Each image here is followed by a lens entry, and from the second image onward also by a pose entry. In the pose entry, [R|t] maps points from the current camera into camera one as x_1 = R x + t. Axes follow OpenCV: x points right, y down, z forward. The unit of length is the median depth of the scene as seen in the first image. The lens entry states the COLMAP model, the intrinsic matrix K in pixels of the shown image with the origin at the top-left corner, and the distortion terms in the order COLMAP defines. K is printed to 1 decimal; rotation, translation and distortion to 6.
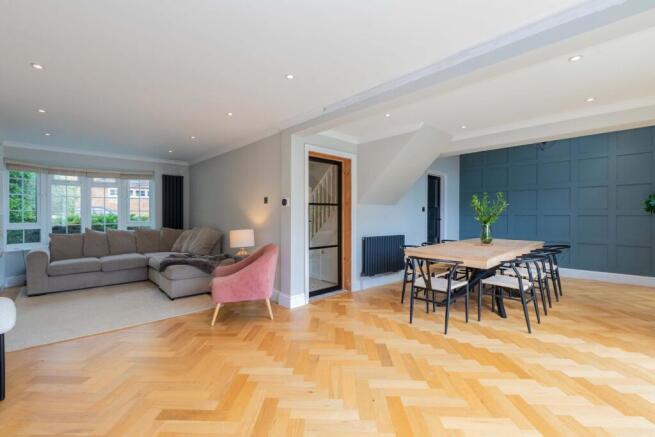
lens RADIAL K [[291.3, 0, 329.4], [0, 291.3, 216.9], [0, 0, 1]] dist [0.001278, 0.000309]
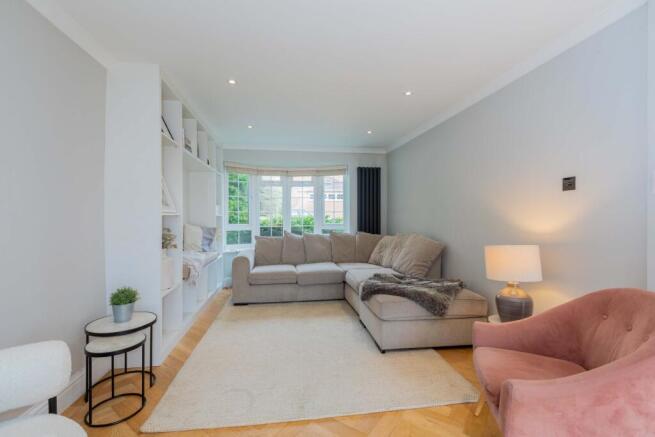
lens RADIAL K [[291.3, 0, 326.3], [0, 291.3, 217.0], [0, 0, 1]] dist [0.001278, 0.000309]
pose [[0.831573, -0.000441, -0.555415, -0.216929], [-0.002784, 0.999984, -0.004961, 0.000040], [0.555409, 0.005672, 0.831558, 0.306626]]
